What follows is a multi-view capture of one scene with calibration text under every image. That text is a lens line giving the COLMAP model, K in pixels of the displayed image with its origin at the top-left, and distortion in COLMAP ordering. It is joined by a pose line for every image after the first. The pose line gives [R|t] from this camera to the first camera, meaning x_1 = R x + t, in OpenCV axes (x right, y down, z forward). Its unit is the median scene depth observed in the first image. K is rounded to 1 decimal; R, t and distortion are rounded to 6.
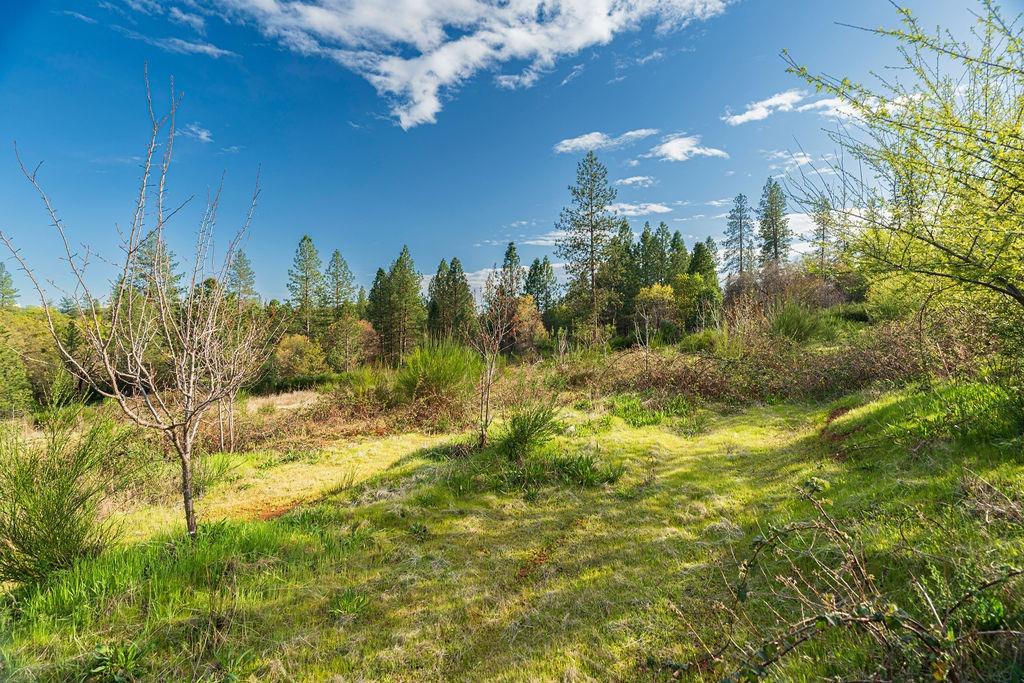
lens RADIAL K [[479.4, 0, 512.0], [0, 479.4, 341.5], [0, 0, 1]] dist [-0.004236, -0.000654]
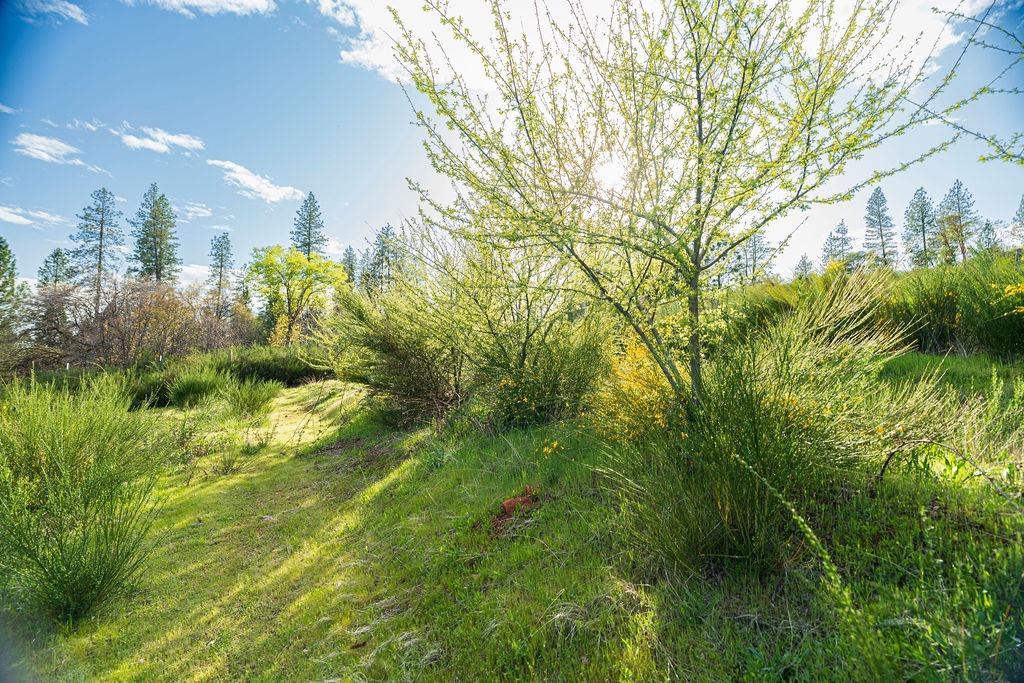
lens RADIAL K [[479.4, 0, 512.0], [0, 479.4, 341.5], [0, 0, 1]] dist [-0.004236, -0.000654]
pose [[0.436840, 0.079558, 0.896014, 0.136155], [0.023767, 0.994713, -0.099909, -0.009571], [-0.899225, 0.064939, 0.432639, 0.194227]]
